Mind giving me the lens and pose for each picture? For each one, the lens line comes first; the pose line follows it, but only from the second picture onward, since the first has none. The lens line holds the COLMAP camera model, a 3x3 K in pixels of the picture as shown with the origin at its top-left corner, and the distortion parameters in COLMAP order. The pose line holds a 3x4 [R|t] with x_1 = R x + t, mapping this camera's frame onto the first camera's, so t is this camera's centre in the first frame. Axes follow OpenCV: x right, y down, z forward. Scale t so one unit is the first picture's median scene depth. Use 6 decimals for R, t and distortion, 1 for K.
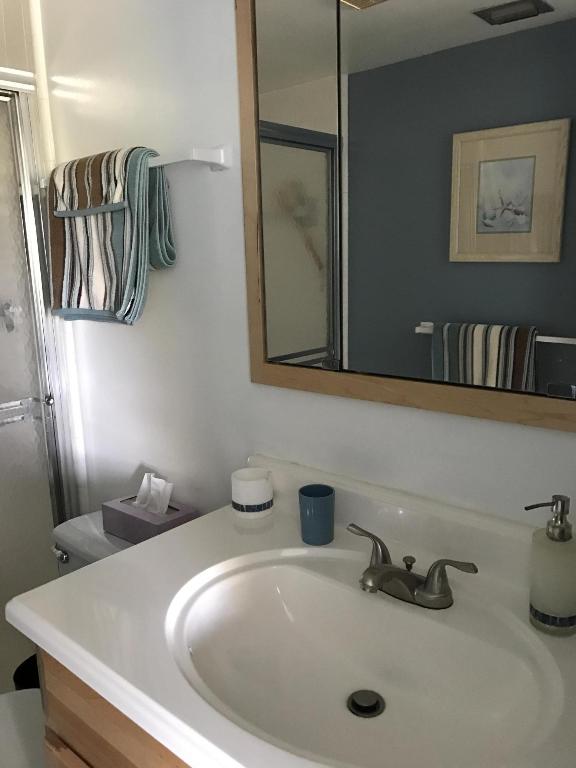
lens RADIAL K [[639.6, 0, 288.0], [0, 639.6, 384.0], [0, 0, 1]] dist [-0.007779, -0.007740]
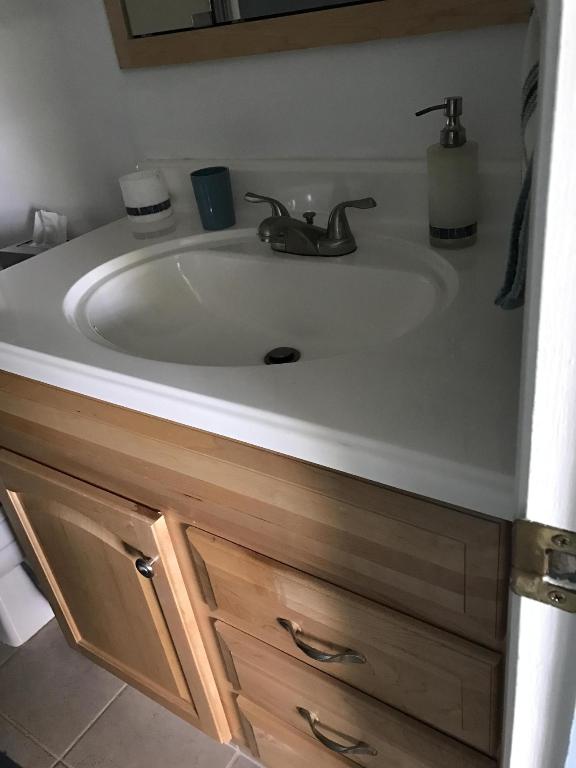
lens RADIAL K [[629.7, 0, 288.0], [0, 629.7, 384.0], [0, 0, 1]] dist [0.086346, -0.177672]
pose [[0.984219, -0.163706, 0.067189, 0.028950], [0.135172, 0.940555, 0.311585, 0.119178], [-0.114203, -0.297586, 0.947840, 0.011903]]
